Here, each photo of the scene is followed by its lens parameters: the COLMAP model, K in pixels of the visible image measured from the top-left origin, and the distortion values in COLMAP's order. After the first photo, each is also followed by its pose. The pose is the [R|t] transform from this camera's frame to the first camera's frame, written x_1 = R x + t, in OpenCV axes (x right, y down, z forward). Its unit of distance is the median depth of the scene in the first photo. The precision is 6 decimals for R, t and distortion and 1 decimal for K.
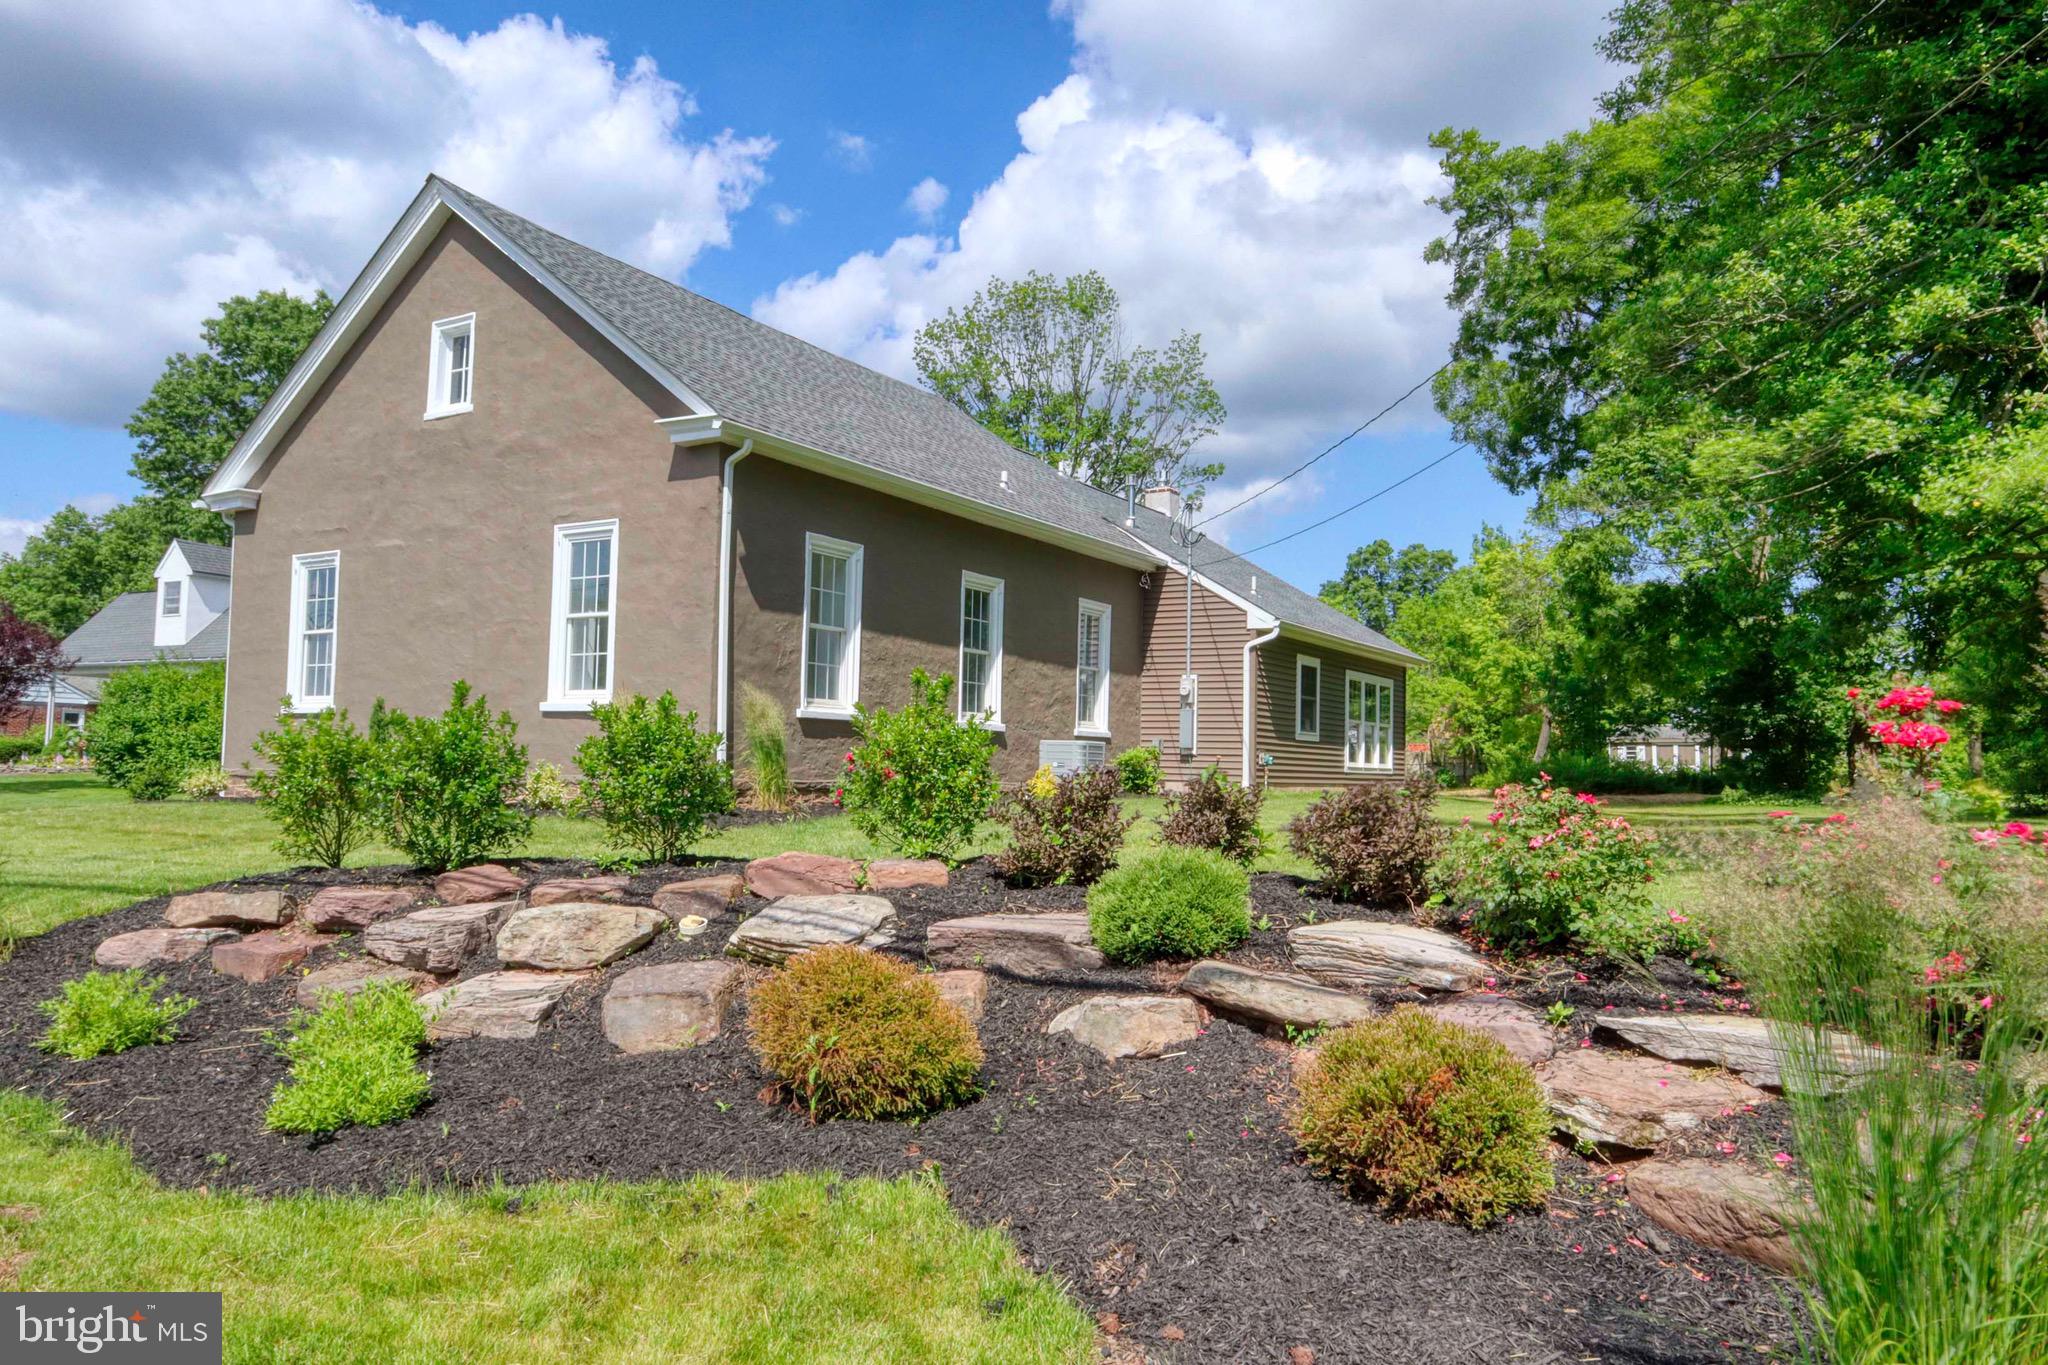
lens RADIAL K [[1395.9, 0, 1022.5], [0, 1395.9, 676.5], [0, 0, 1]] dist [0.000139, -0.000621]
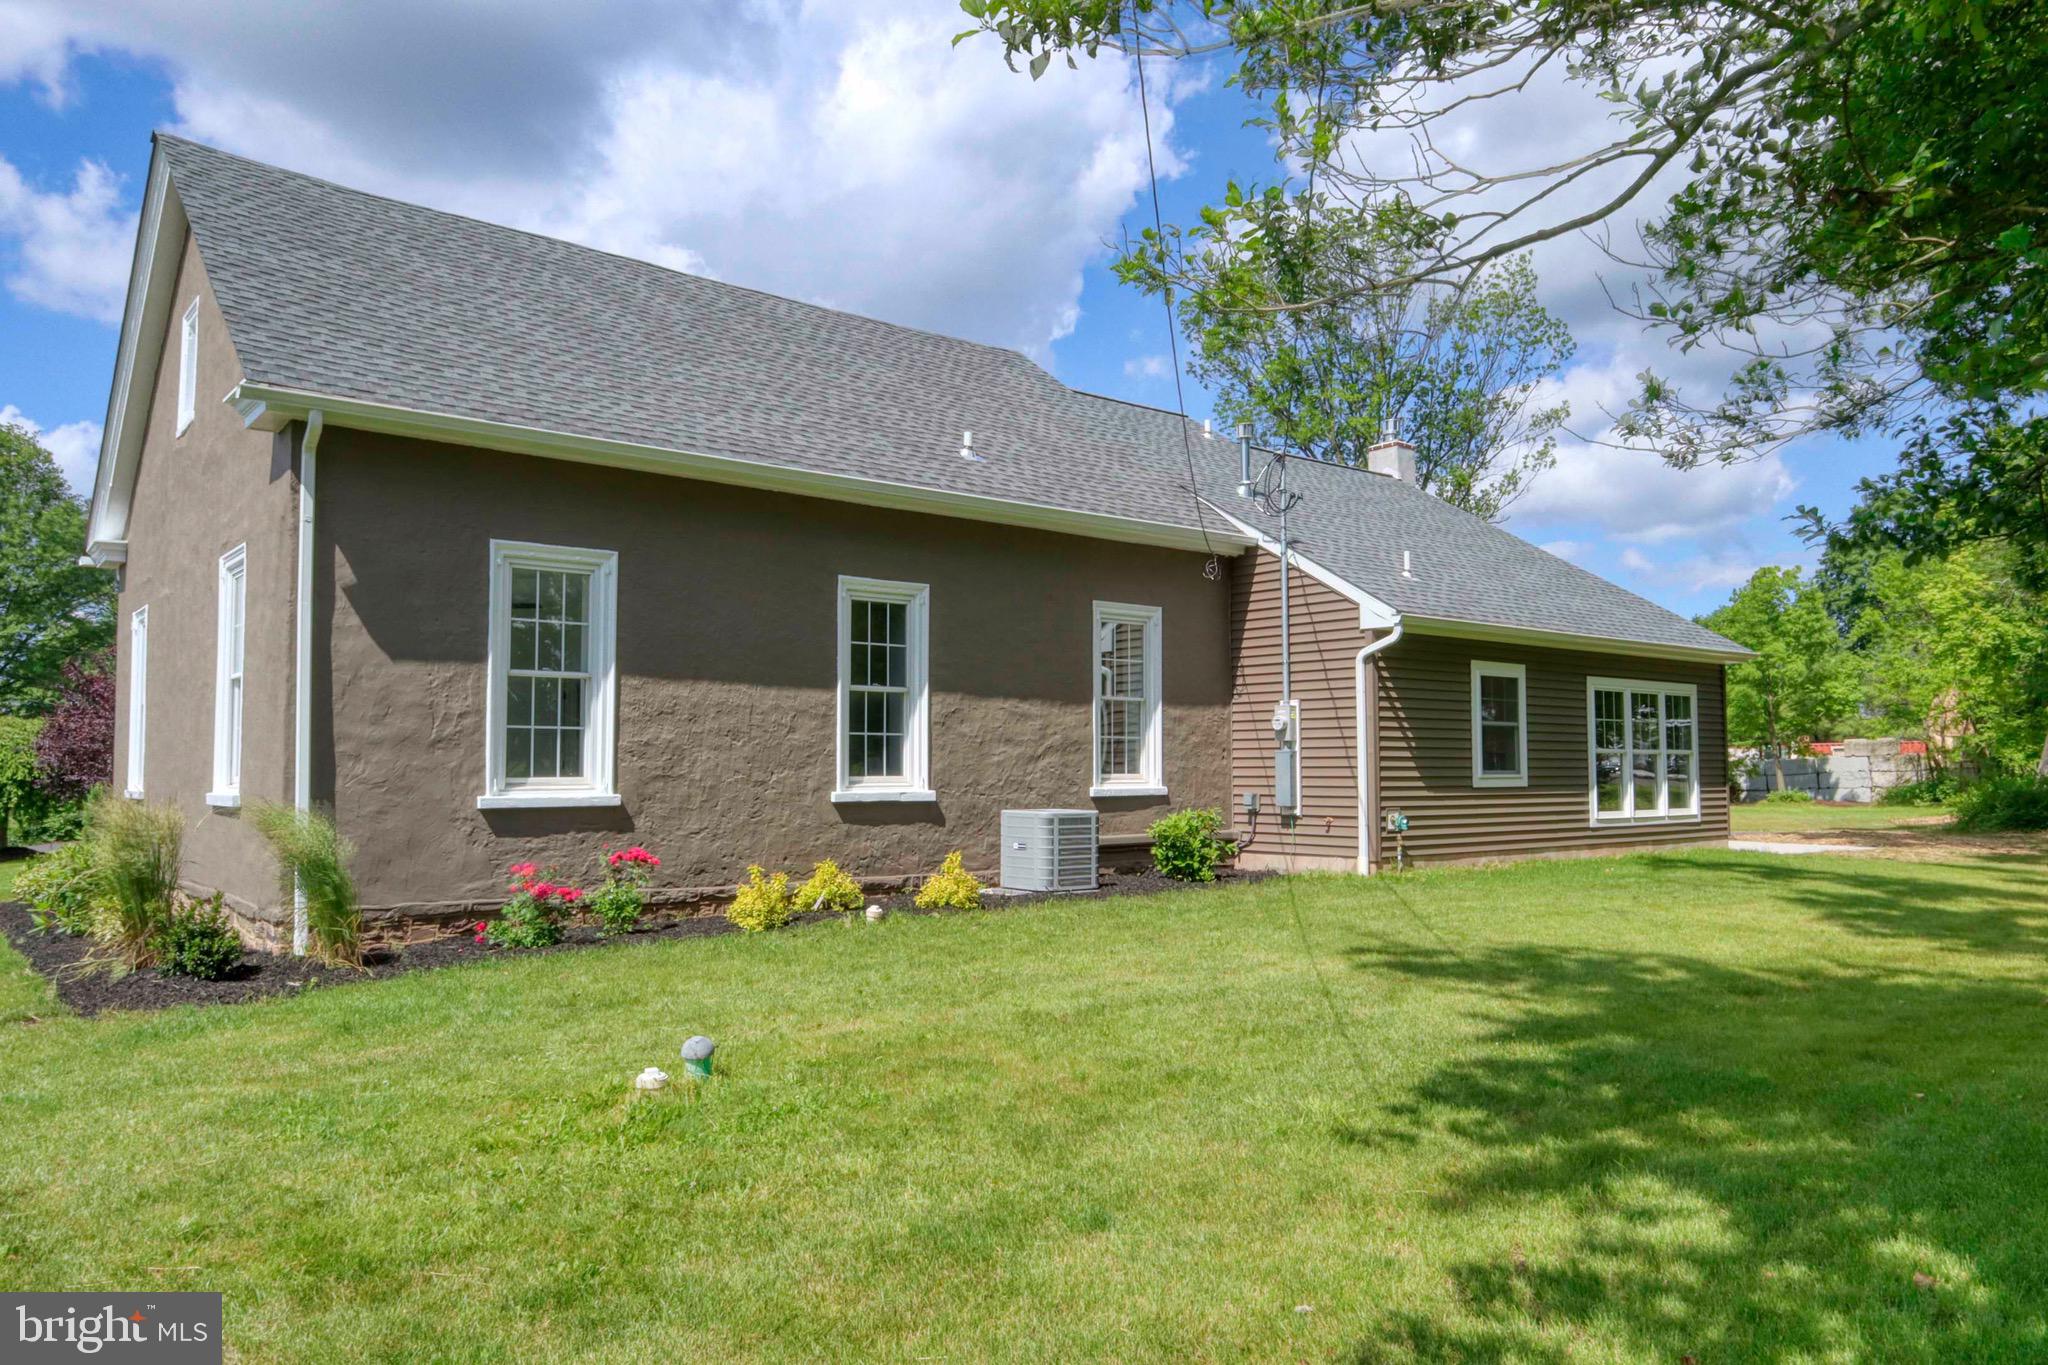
lens RADIAL K [[1395.9, 0, 1023.2], [0, 1395.9, 698.0], [0, 0, 1]] dist [0.000139, -0.000621]
pose [[0.943030, -0.041607, -0.330095, 0.228727], [0.045515, 0.998955, 0.004114, -0.011352], [0.329579, -0.018904, 0.943939, 0.308748]]
